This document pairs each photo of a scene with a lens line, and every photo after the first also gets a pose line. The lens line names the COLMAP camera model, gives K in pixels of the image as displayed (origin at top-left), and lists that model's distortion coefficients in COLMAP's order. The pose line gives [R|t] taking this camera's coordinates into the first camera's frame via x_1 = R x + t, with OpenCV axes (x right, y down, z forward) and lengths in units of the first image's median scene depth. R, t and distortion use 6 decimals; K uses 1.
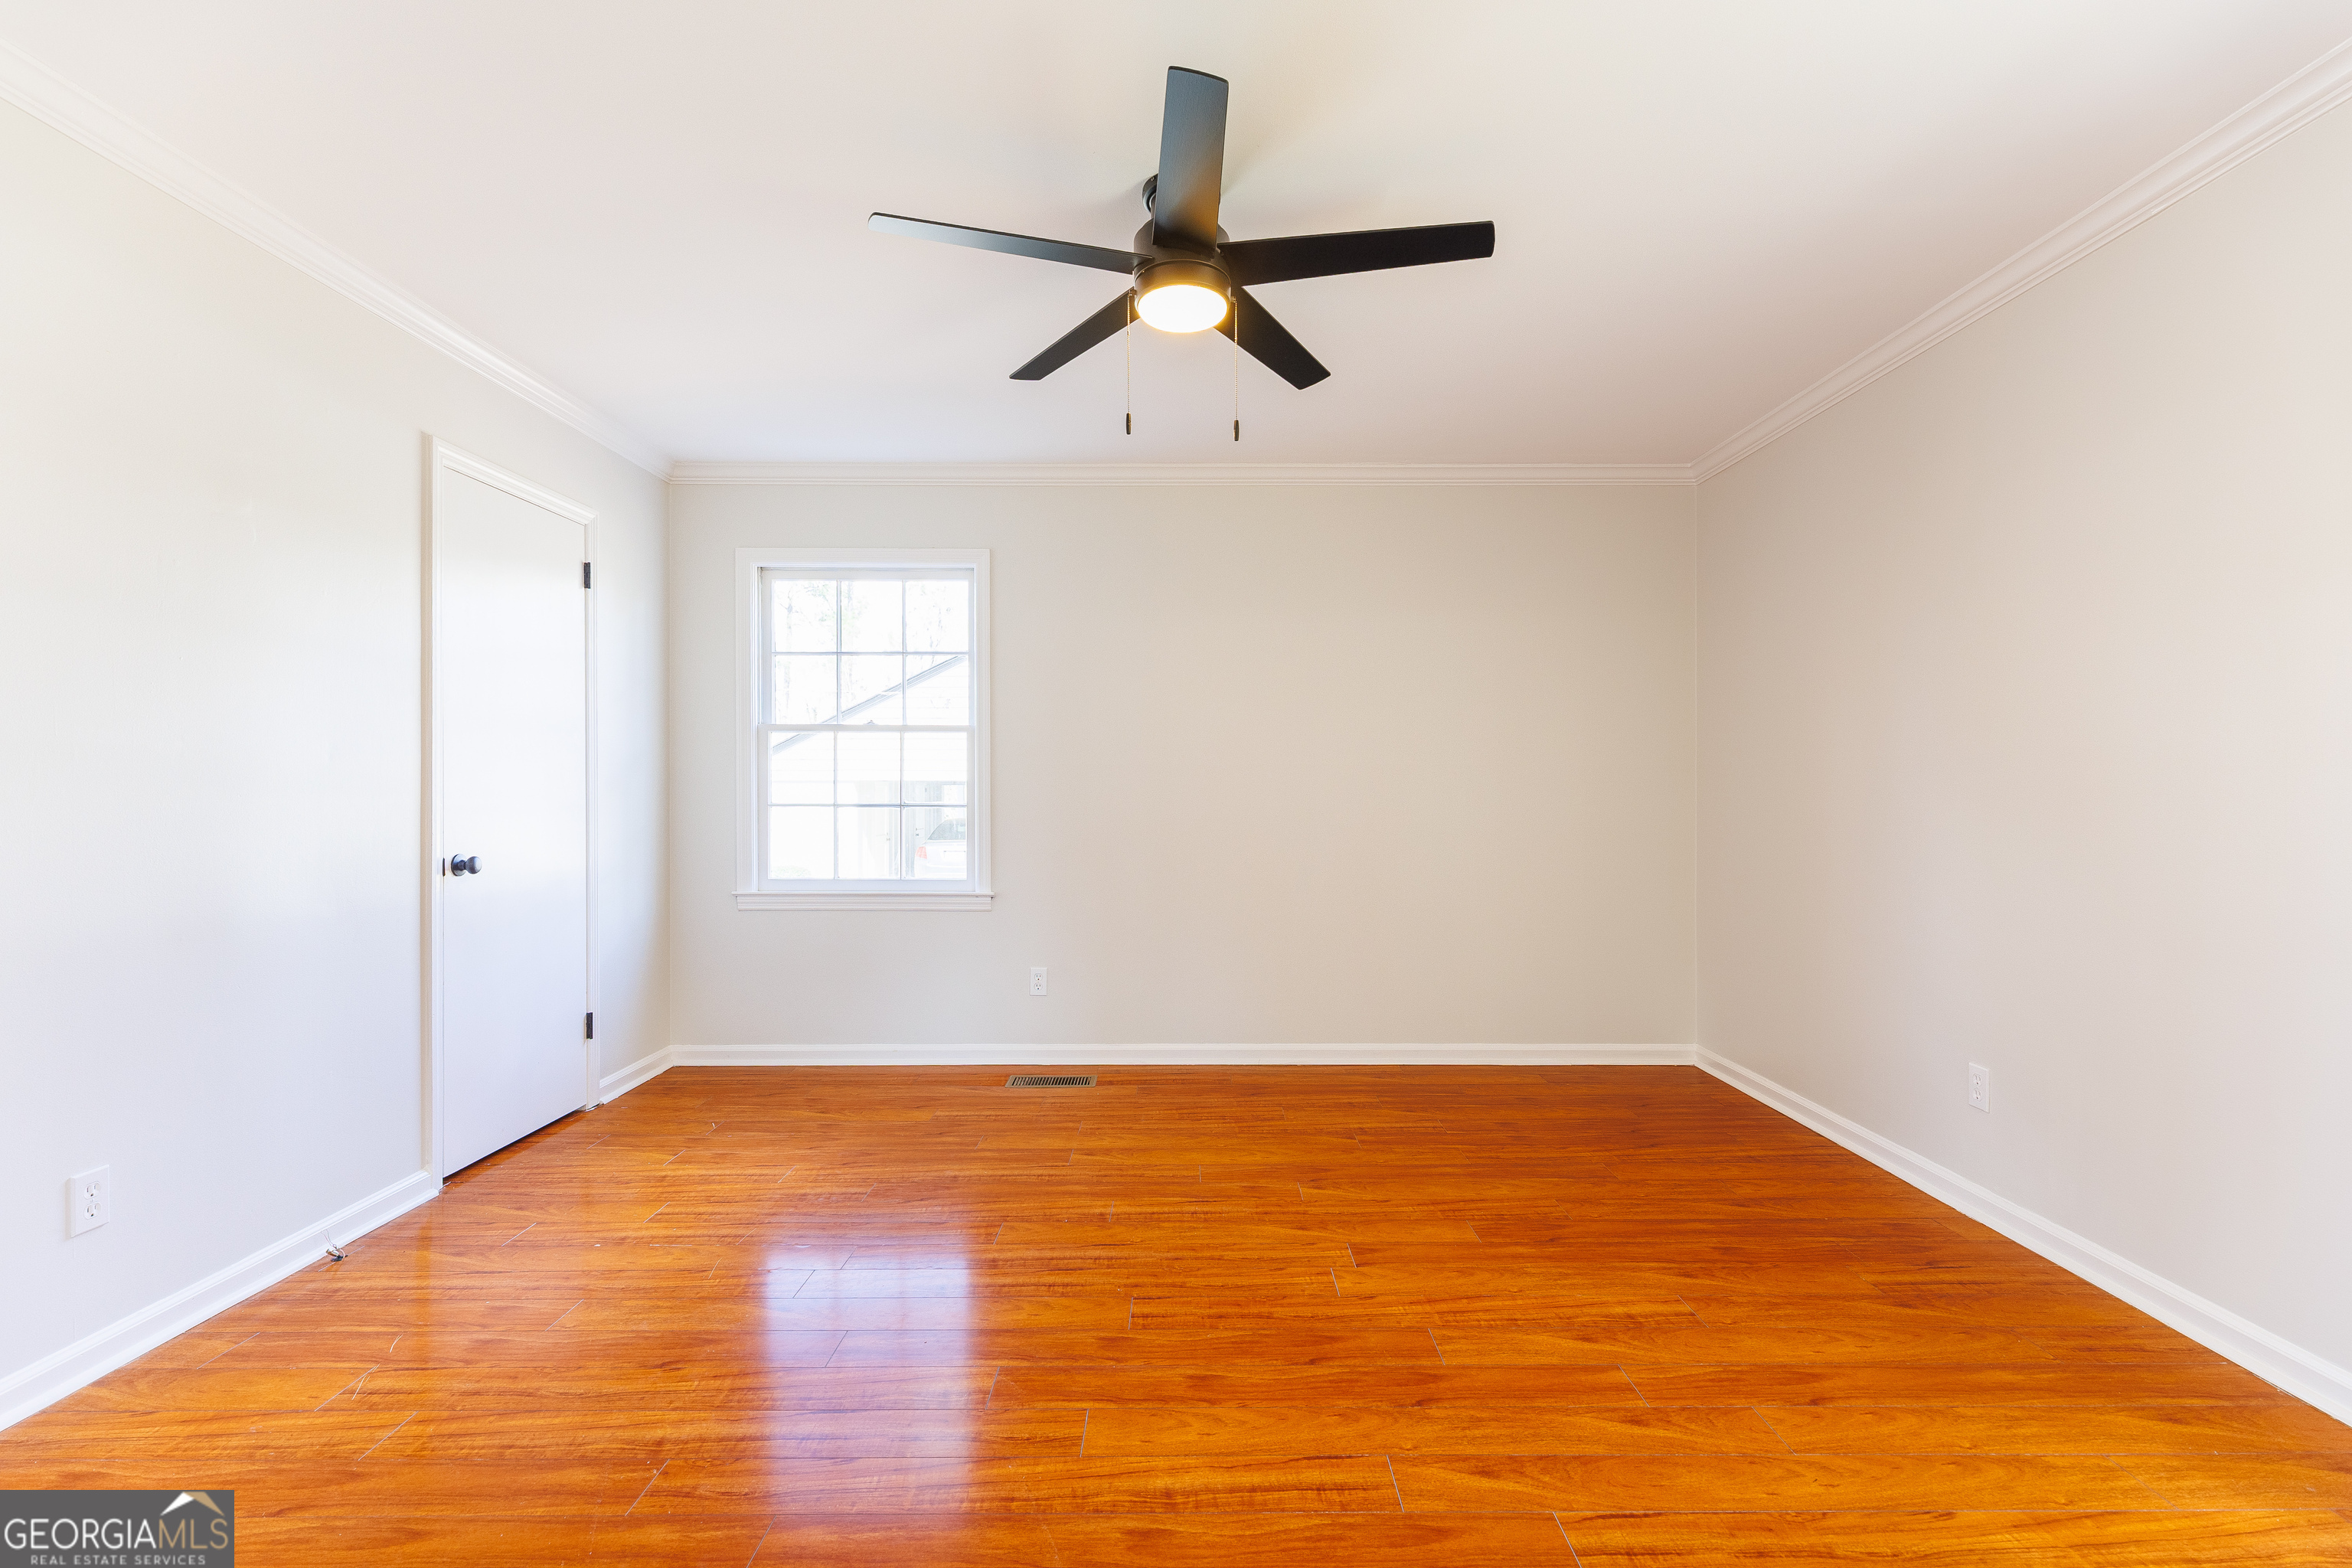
lens RADIAL K [[1060.3, 0, 1171.1], [0, 1060.3, 784.9], [0, 0, 1]] dist [-0.000062, -0.000300]
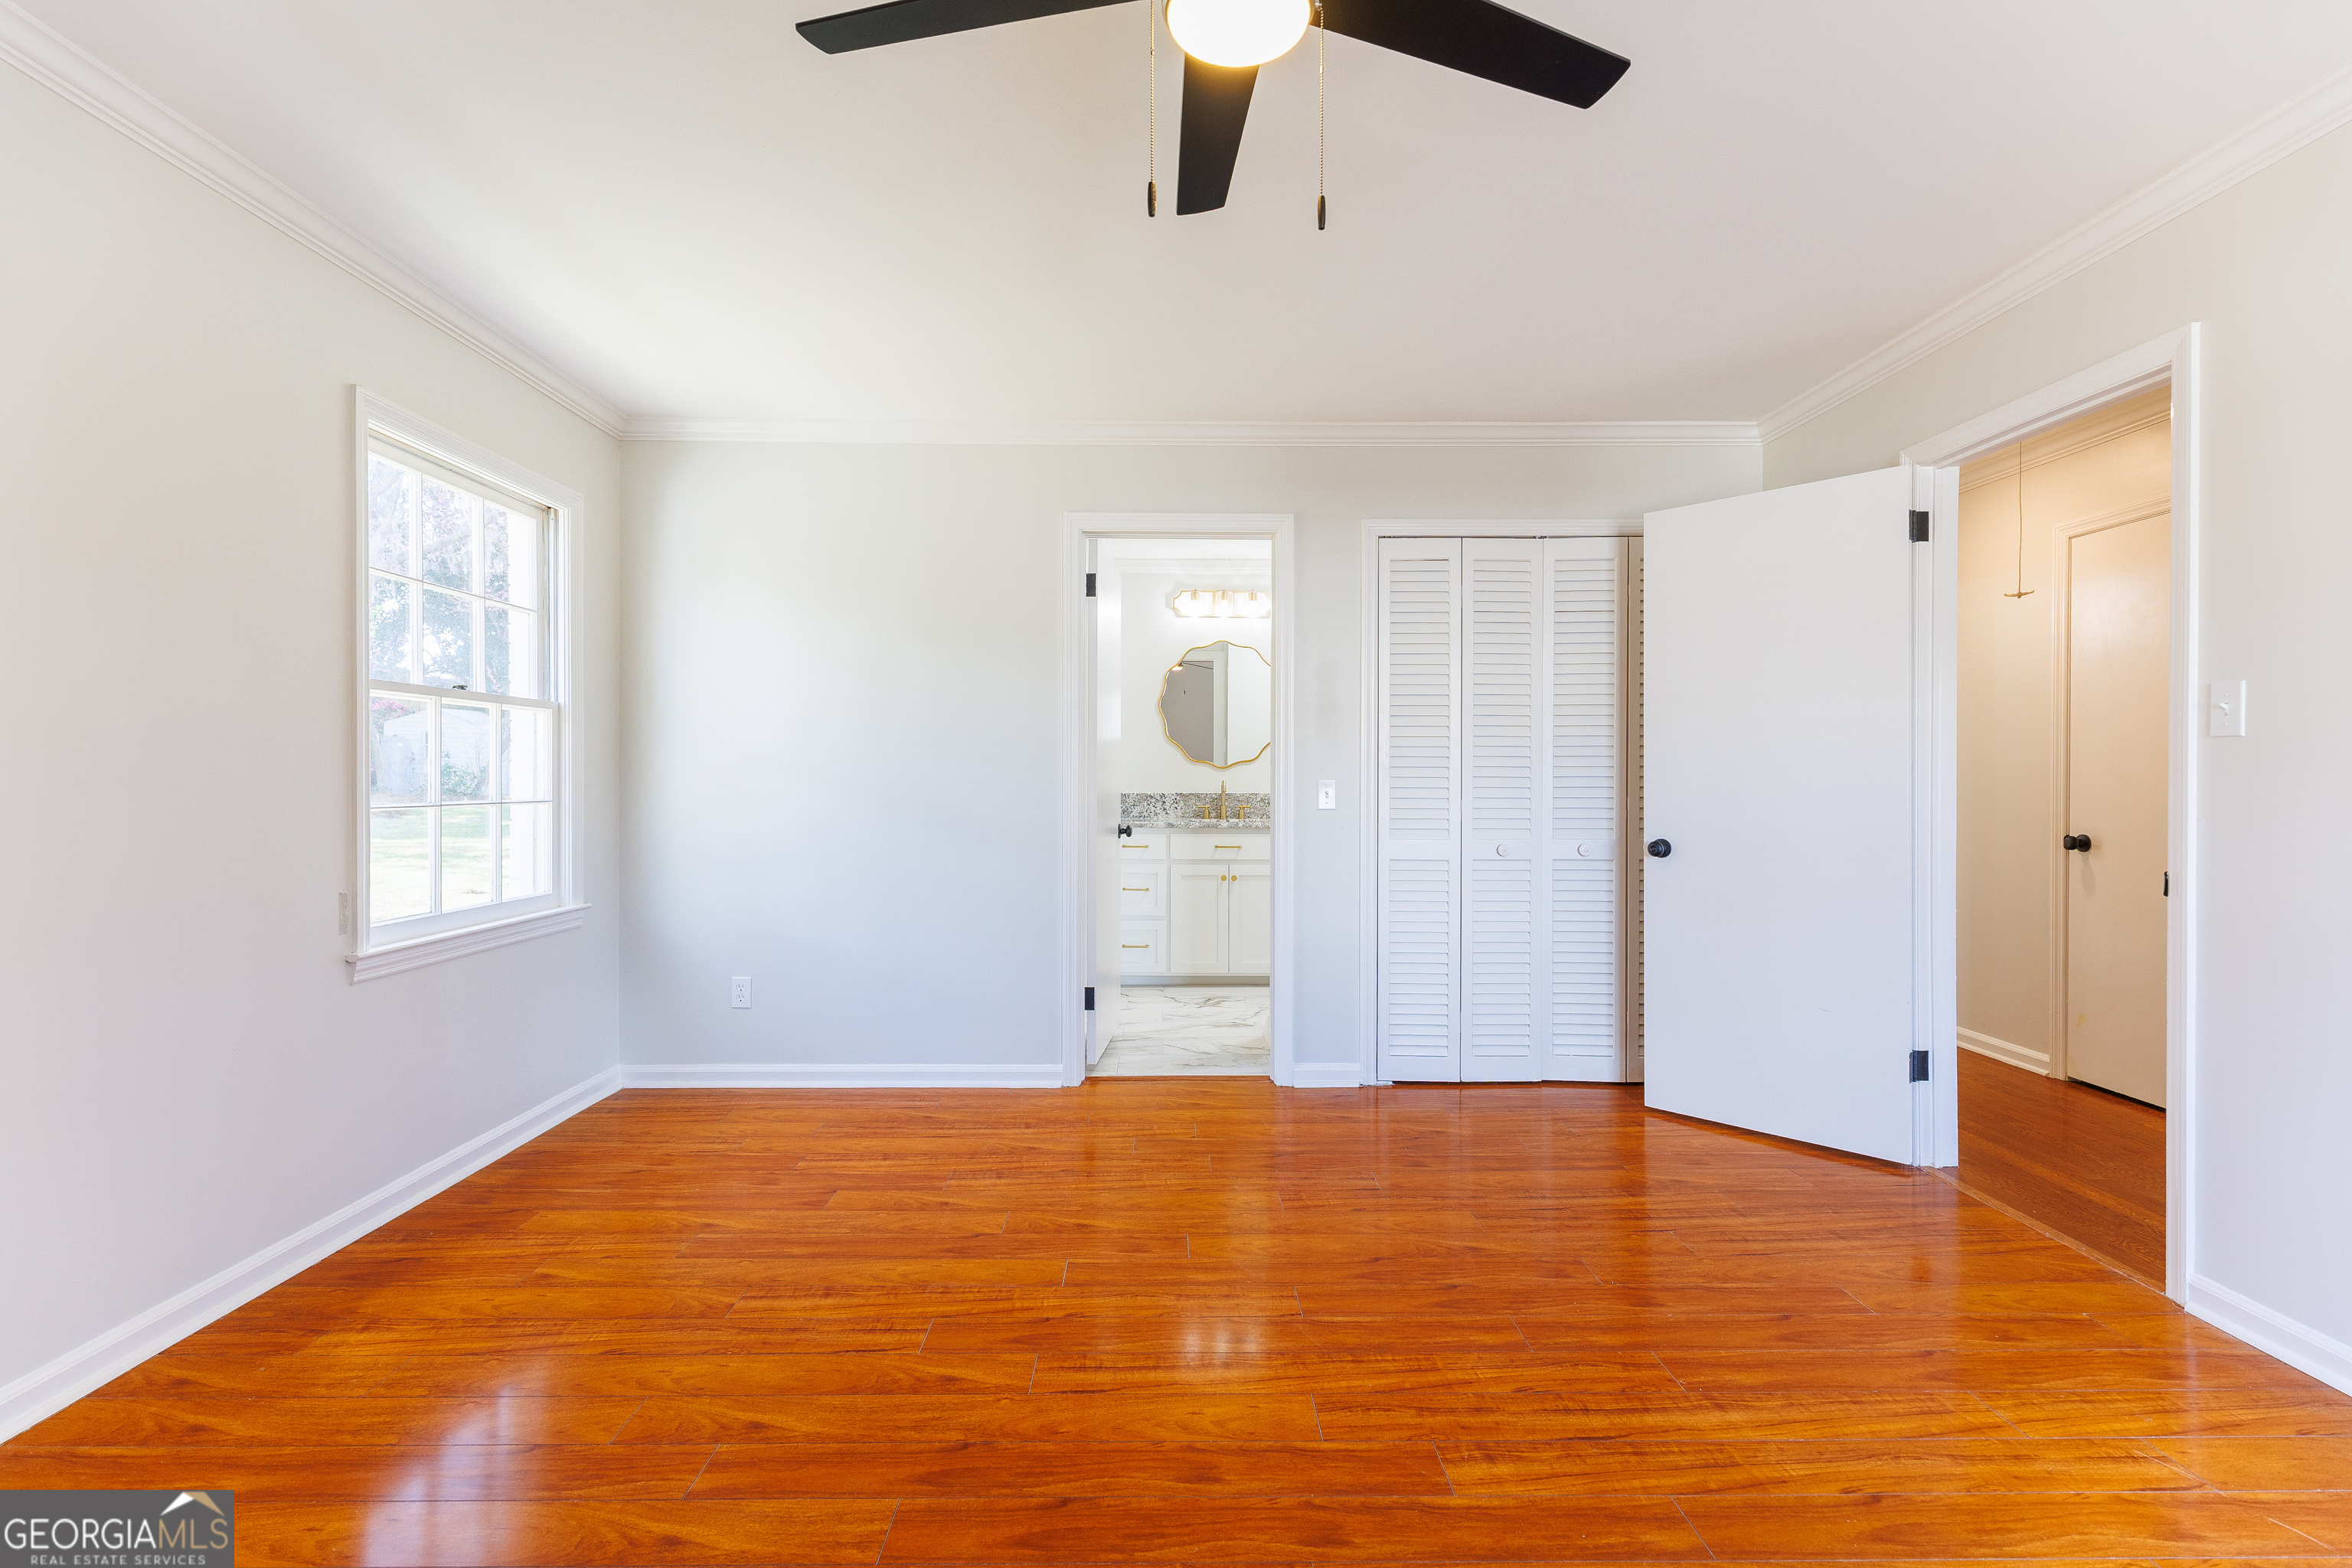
lens RADIAL K [[1060.3, 0, 1176.7], [0, 1060.3, 780.4], [0, 0, 1]] dist [-0.000062, -0.000300]
pose [[-0.999545, -0.000685, -0.030161, 0.080202], [-0.000583, 0.999994, -0.003404, 0.008878], [0.030163, -0.003384, -0.999539, 1.956193]]
